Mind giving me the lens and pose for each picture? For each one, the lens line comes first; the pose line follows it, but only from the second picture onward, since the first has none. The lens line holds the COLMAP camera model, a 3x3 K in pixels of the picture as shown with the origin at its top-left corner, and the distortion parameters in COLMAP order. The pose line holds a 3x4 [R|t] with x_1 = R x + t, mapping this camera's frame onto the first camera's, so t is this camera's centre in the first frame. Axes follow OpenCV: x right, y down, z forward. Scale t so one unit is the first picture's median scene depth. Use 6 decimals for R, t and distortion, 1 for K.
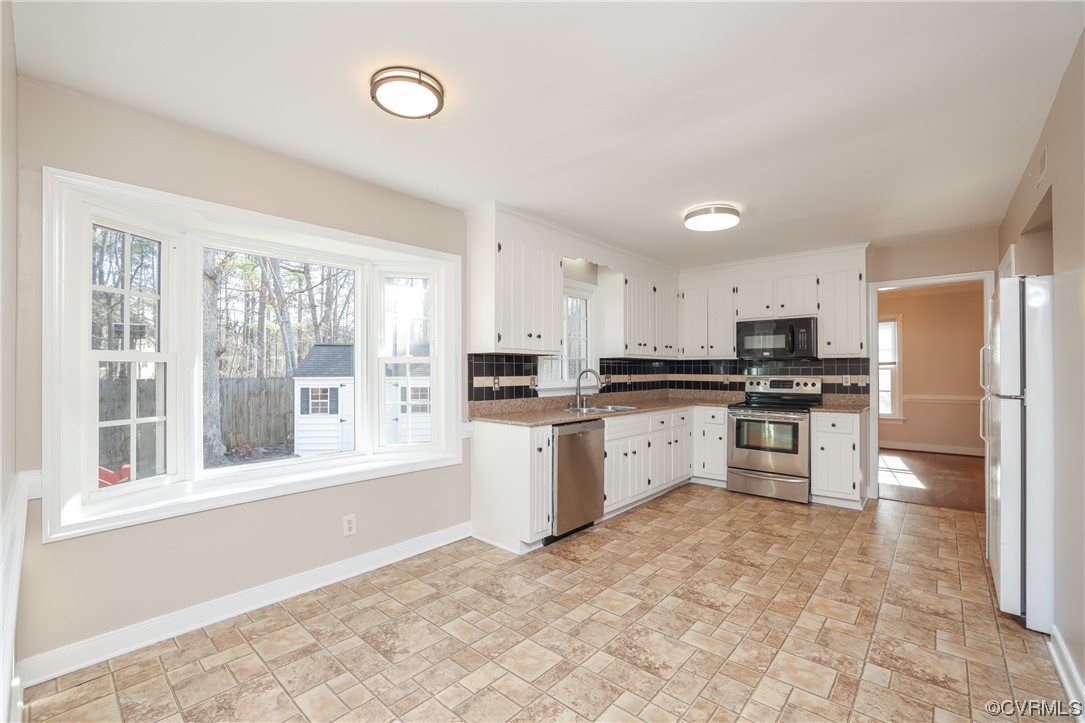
lens RADIAL K [[469.3, 0, 513.0], [0, 469.3, 365.8], [0, 0, 1]] dist [-0.034012, 0.008102]
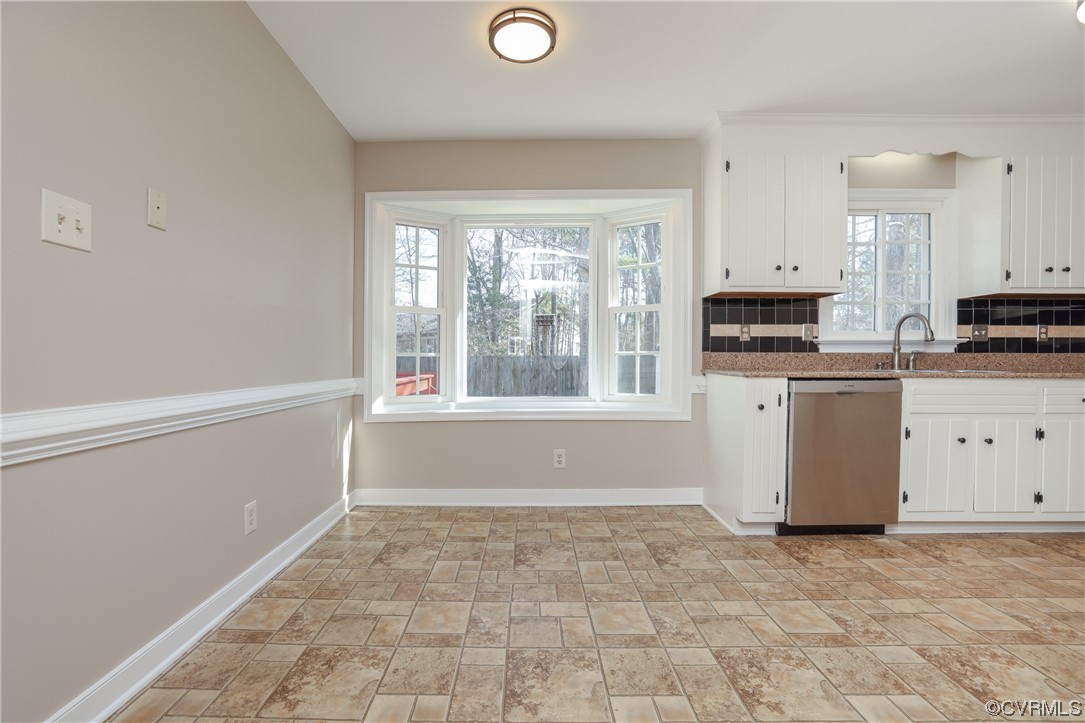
lens RADIAL K [[469.3, 0, 533.2], [0, 469.3, 362.4], [0, 0, 1]] dist [-0.034012, 0.008102]
pose [[0.675850, 0.007649, -0.737000, 0.340446], [-0.000887, 0.999954, 0.009565, 0.088013], [0.737039, -0.005811, 0.675825, 0.176799]]
